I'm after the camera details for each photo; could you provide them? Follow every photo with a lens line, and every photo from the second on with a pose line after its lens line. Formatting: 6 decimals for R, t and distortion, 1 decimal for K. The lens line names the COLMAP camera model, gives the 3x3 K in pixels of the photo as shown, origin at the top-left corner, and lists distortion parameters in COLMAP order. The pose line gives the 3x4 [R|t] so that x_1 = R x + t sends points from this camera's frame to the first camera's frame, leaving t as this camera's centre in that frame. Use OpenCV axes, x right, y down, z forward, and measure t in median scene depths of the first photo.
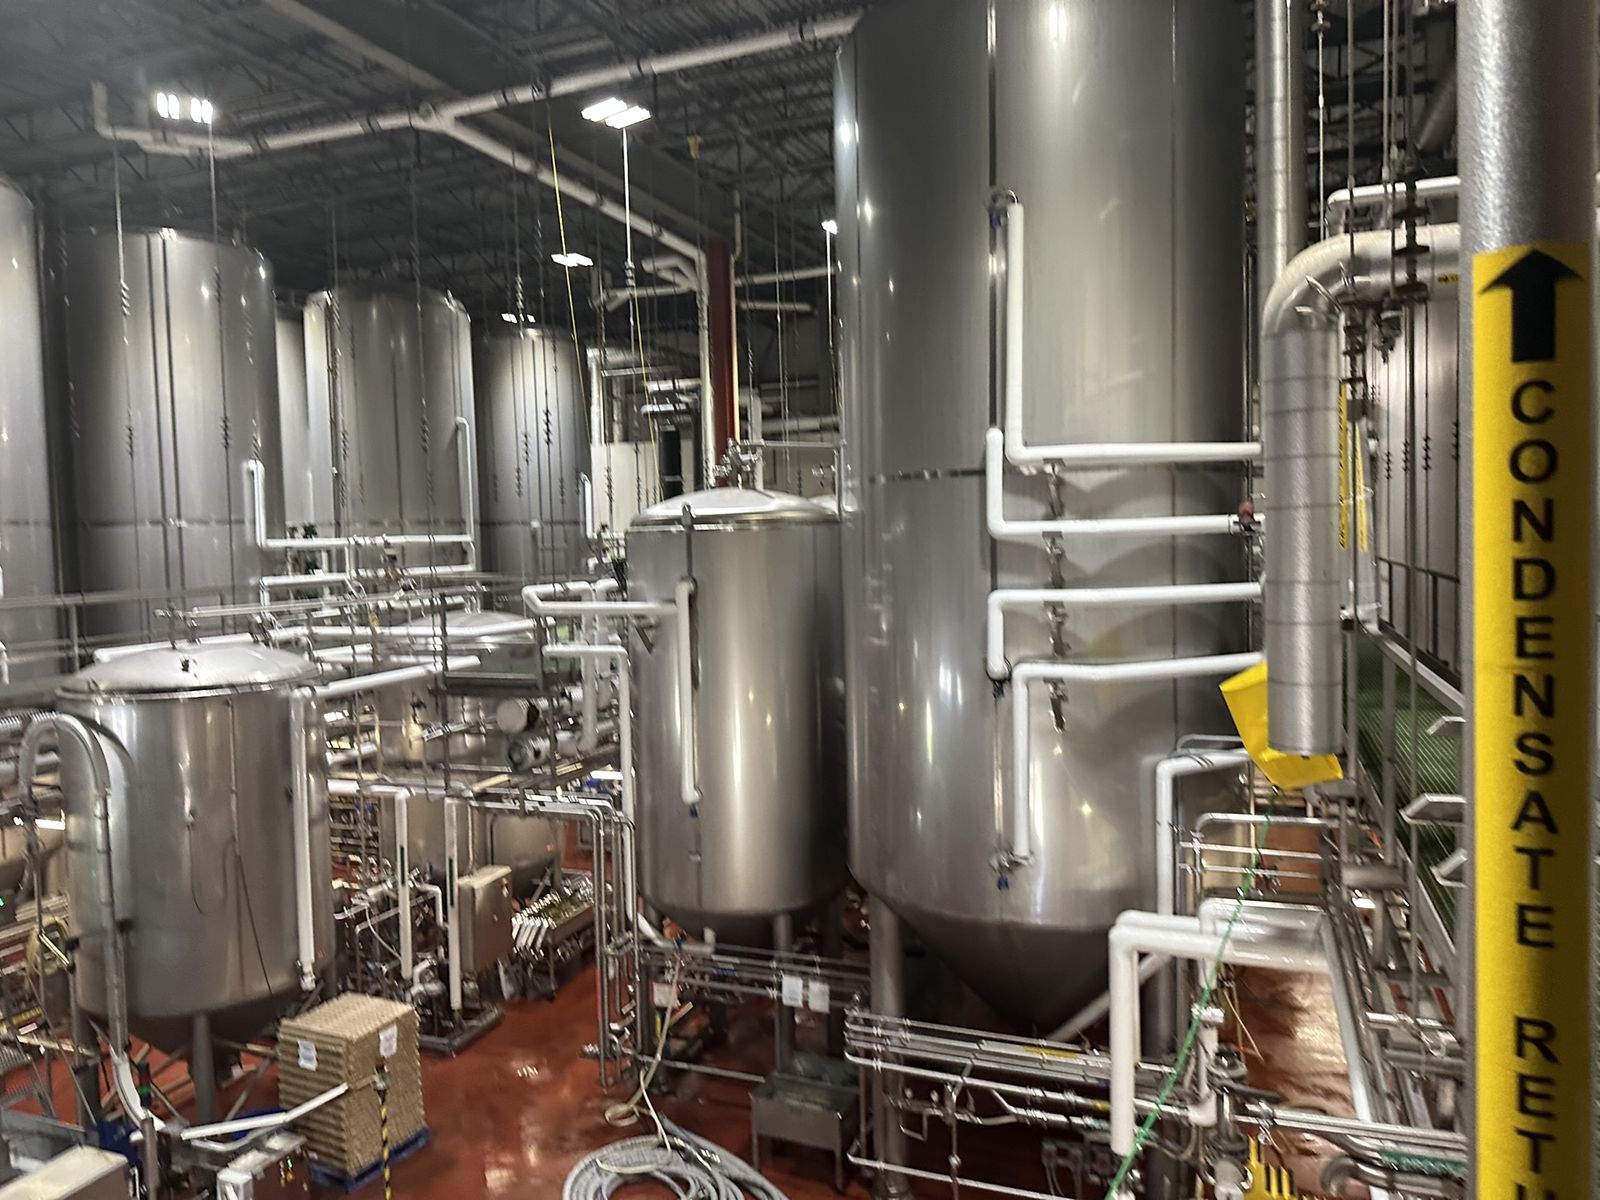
lens RADIAL K [[1157.7, 0, 795.9], [0, 1157.7, 592.3], [0, 0, 1]] dist [0.044157, -0.041854]
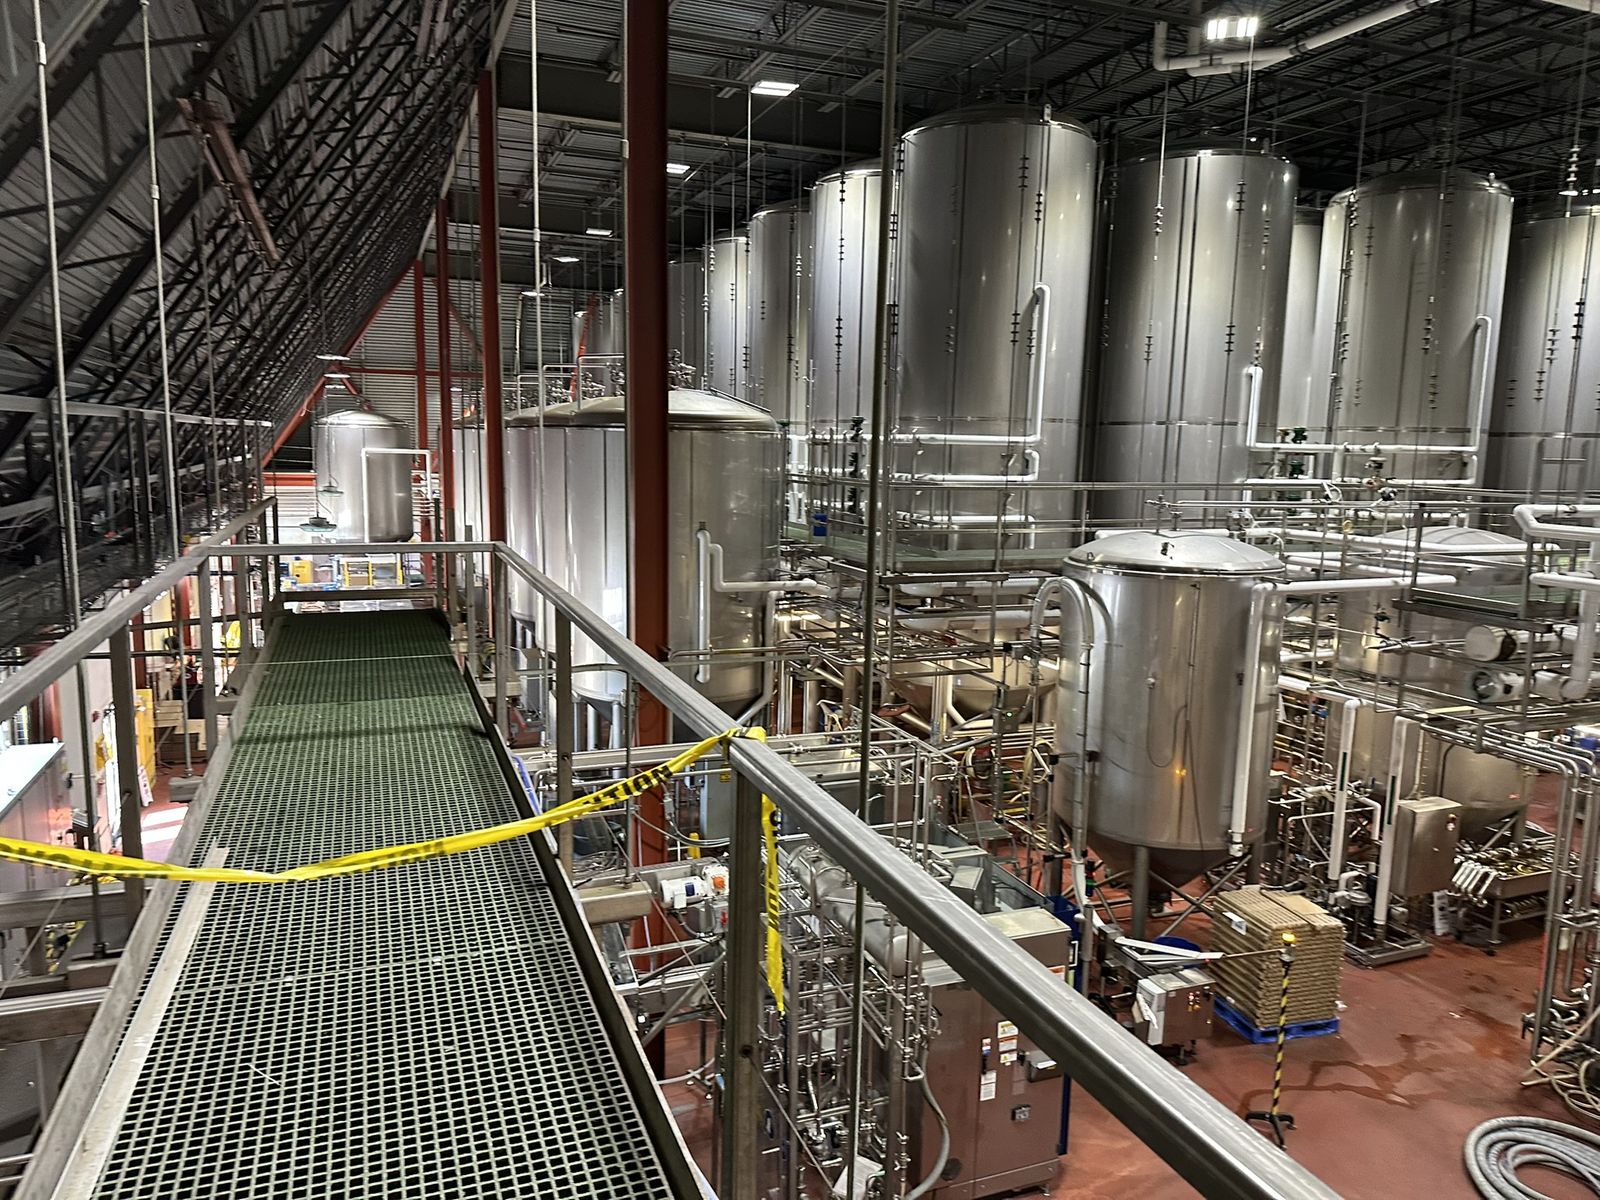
lens RADIAL K [[1154.5, 0, 773.6], [0, 1154.5, 607.3], [0, 0, 1]] dist [0.066270, -0.099801]
pose [[0.676889, 0.142759, -0.722109, 0.036813], [-0.074624, 0.989267, 0.125624, 0.003492], [0.732293, -0.031147, 0.680277, -0.041816]]
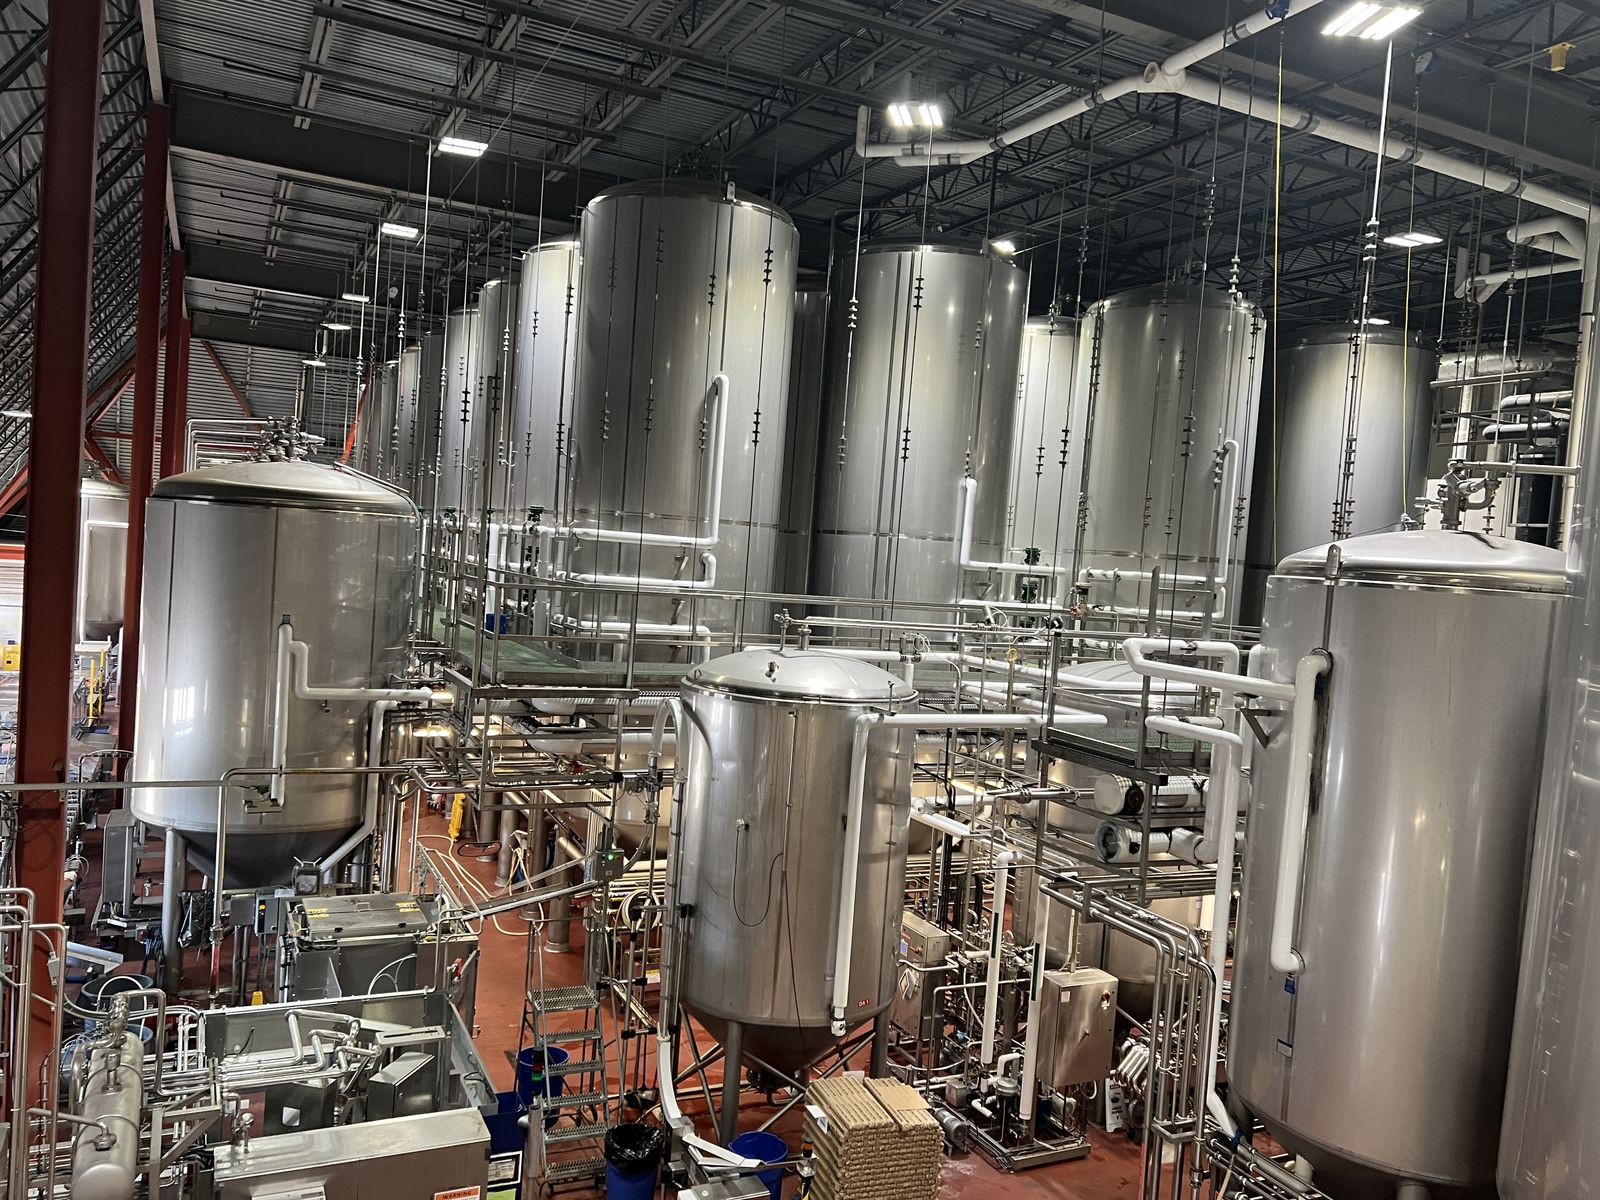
lens RADIAL K [[1216.7, 0, 796.2], [0, 1216.7, 606.9], [0, 0, 1]] dist [0.029891, -0.000022]
pose [[0.721664, 0.109296, -0.683561, 0.154517], [-0.125921, 0.991709, 0.025627, -0.015952], [0.680695, 0.067581, 0.729443, 0.204949]]
